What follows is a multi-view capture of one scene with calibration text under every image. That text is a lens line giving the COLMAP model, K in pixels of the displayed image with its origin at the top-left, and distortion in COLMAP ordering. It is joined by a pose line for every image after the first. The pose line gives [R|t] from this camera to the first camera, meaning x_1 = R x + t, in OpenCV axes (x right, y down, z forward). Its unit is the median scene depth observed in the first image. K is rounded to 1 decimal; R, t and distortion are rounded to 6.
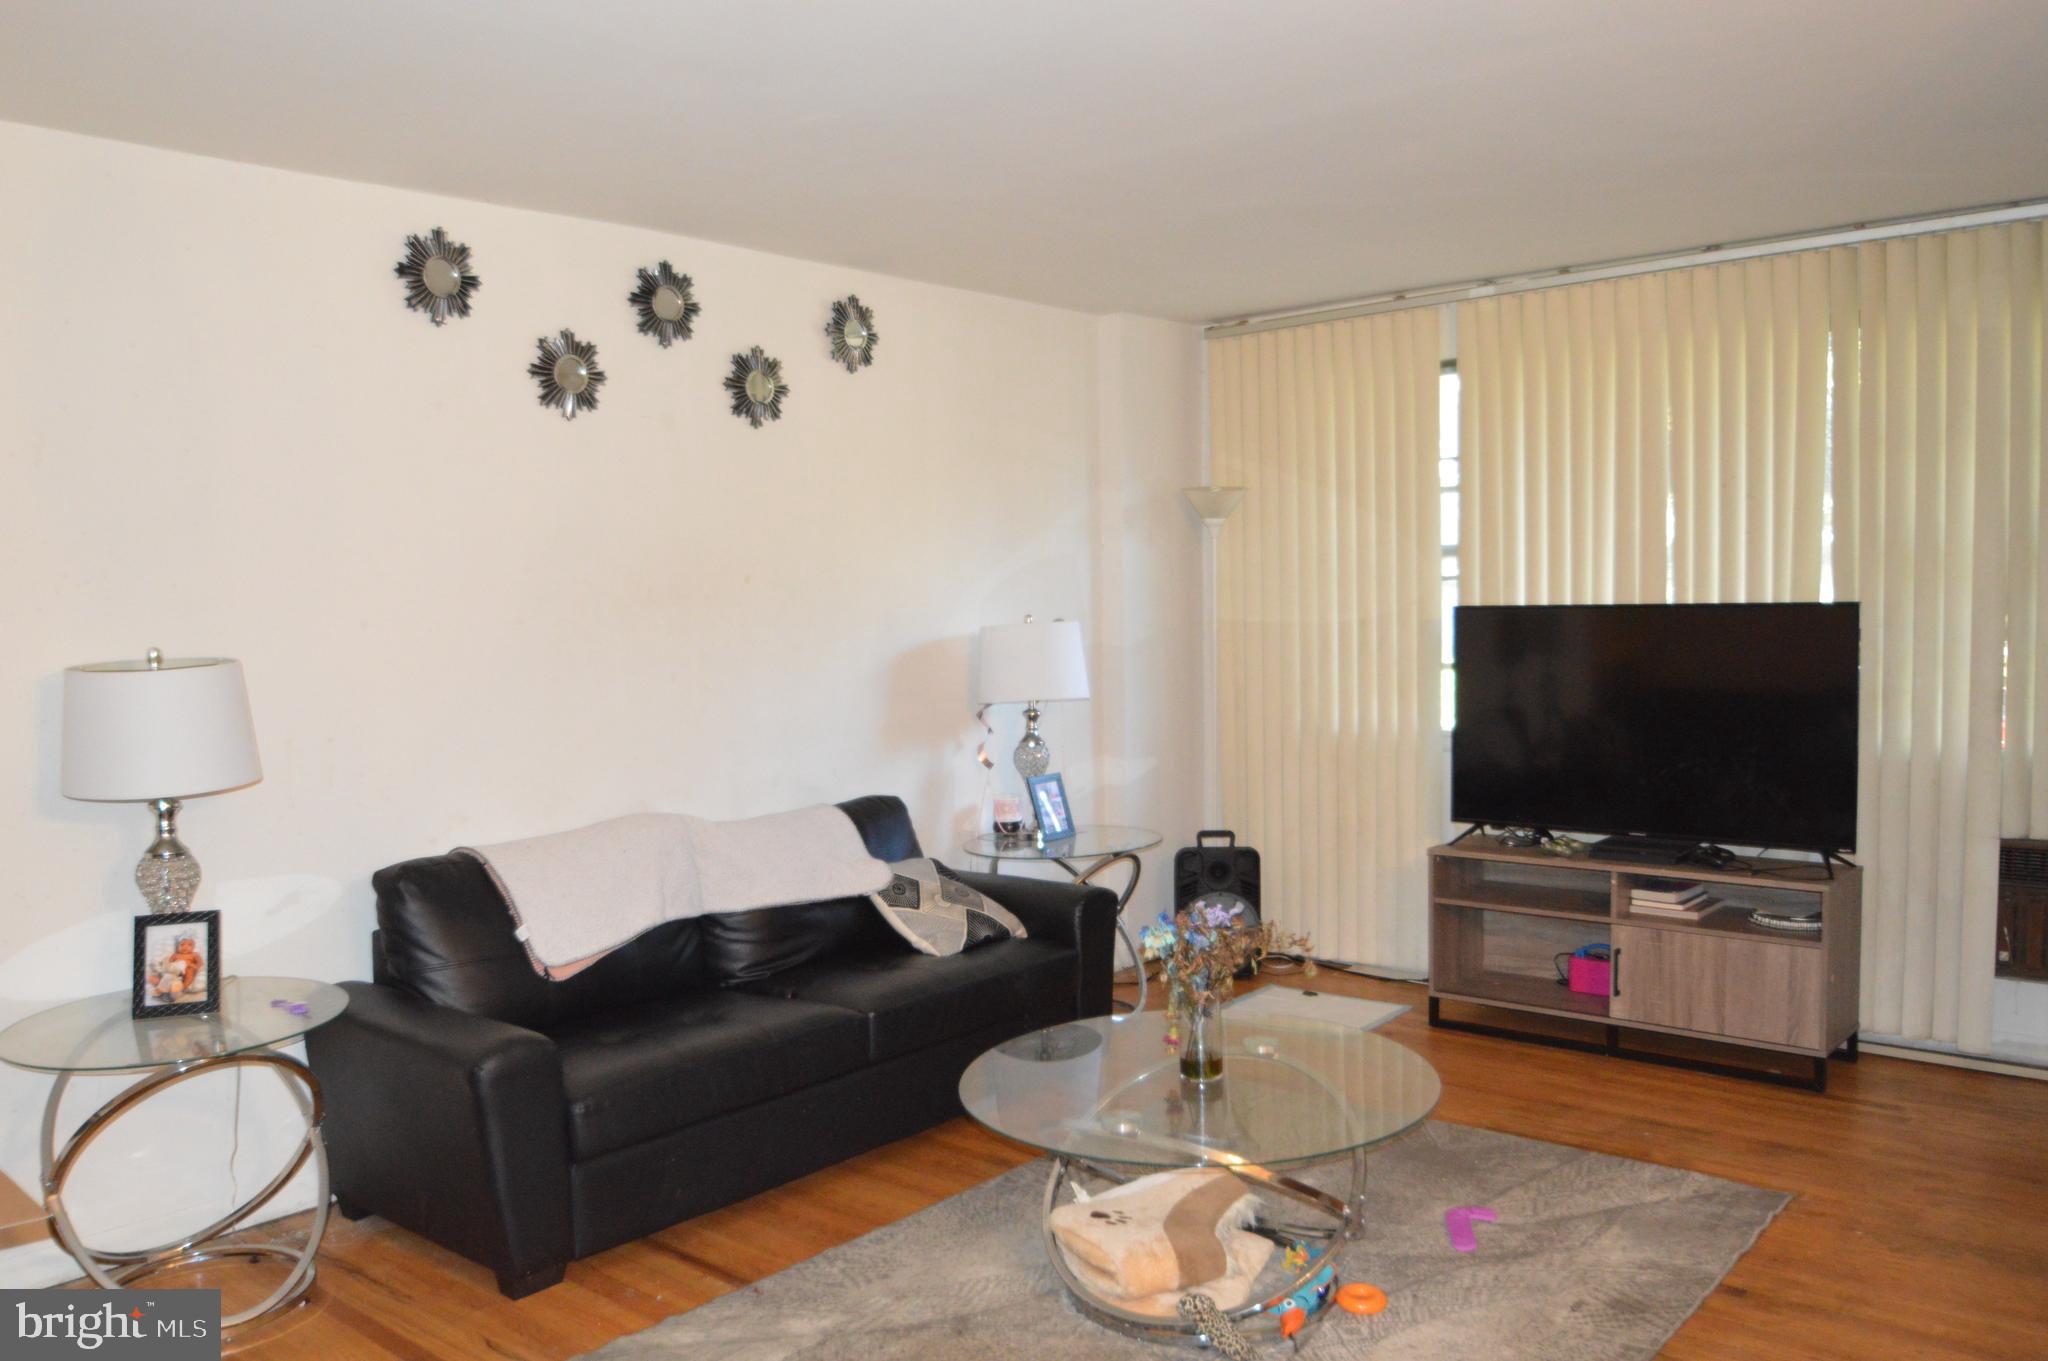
lens RADIAL K [[1632.7, 0, 1009.8], [0, 1632.7, 690.5], [0, 0, 1]] dist [-0.054651, 0.025252]
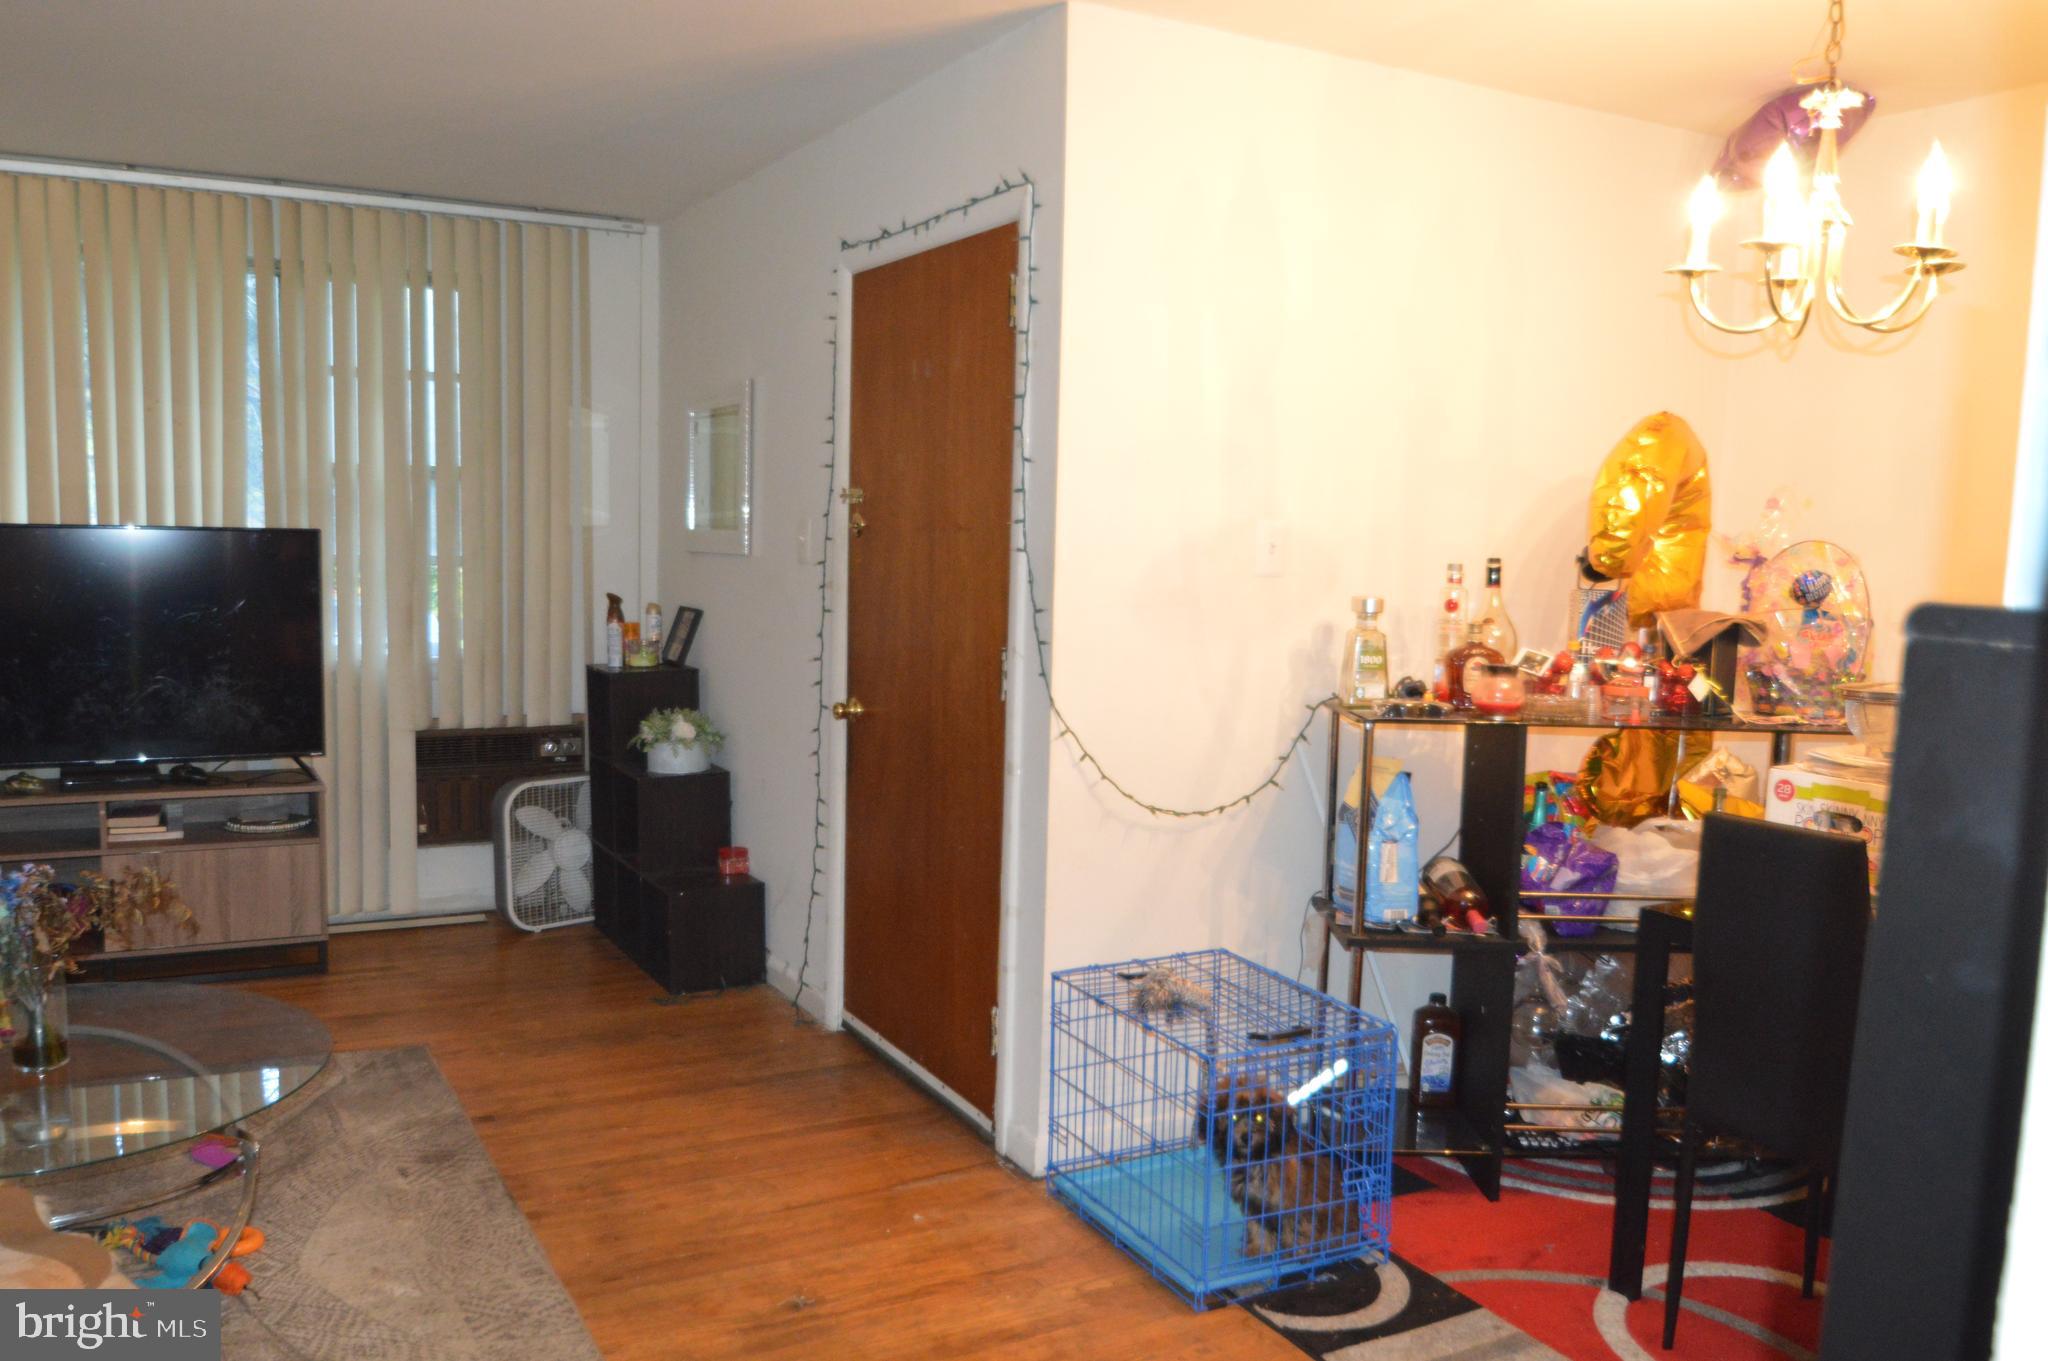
lens RADIAL K [[1632.7, 0, 1017.3], [0, 1632.7, 678.9], [0, 0, 1]] dist [-0.054651, 0.025252]
pose [[0.338759, -0.055528, 0.939233, -0.353132], [0.023362, 0.998446, 0.050602, 0.002680], [-0.940583, 0.004800, 0.339530, 0.164450]]
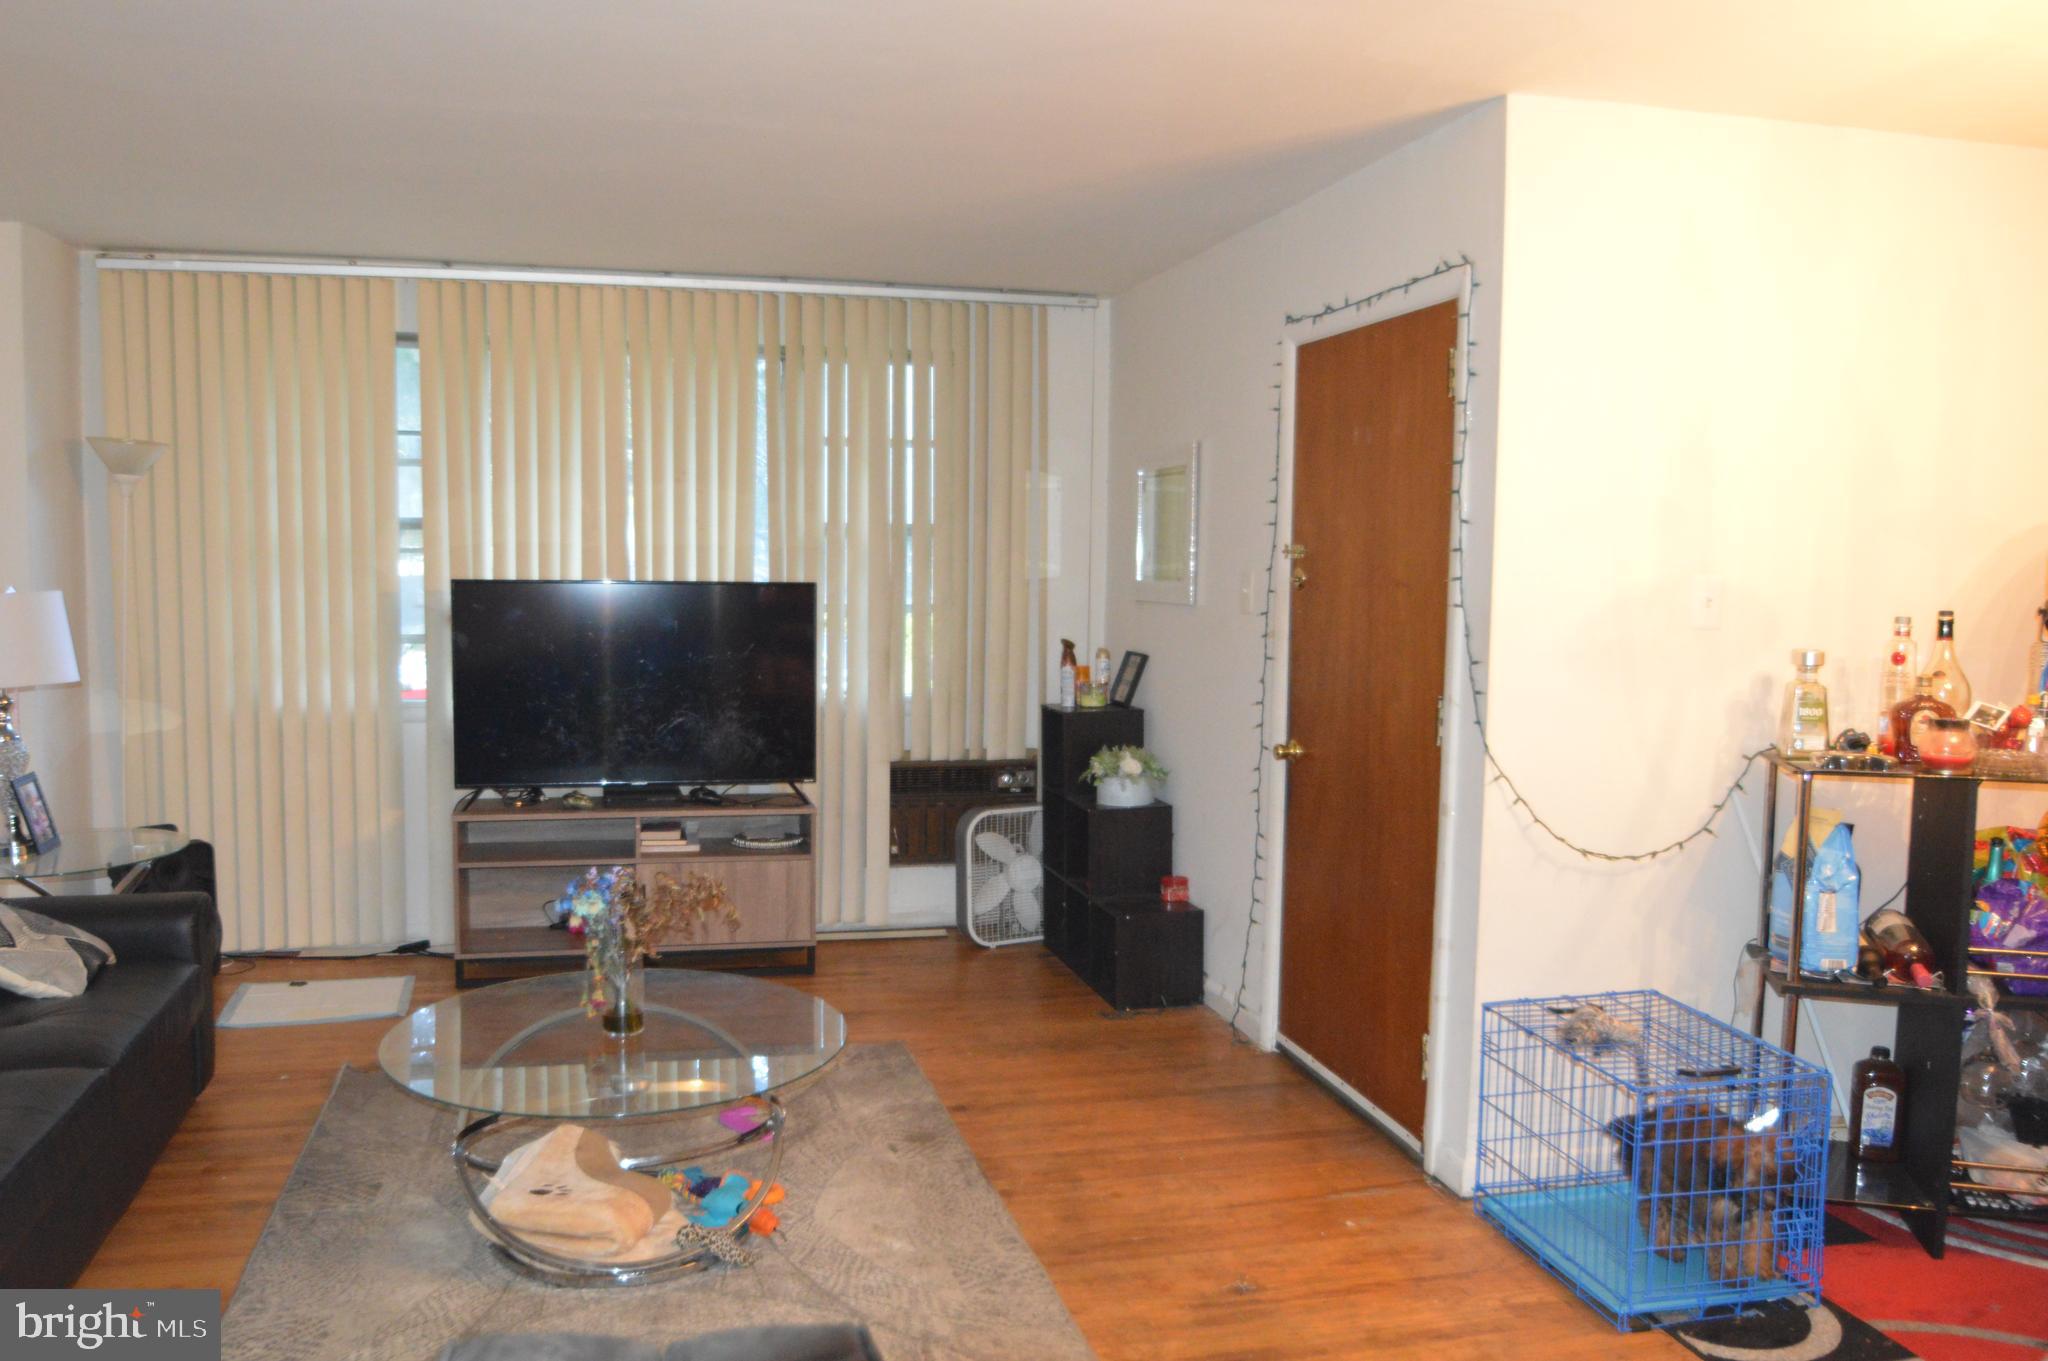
lens RADIAL K [[1632.7, 0, 1012.2], [0, 1632.7, 698.8], [0, 0, 1]] dist [-0.054651, 0.025252]
pose [[0.567511, -0.041664, 0.822311, -0.424075], [0.022281, 0.999130, 0.035246, -0.005388], [-0.823065, -0.001681, 0.567945, 0.144871]]
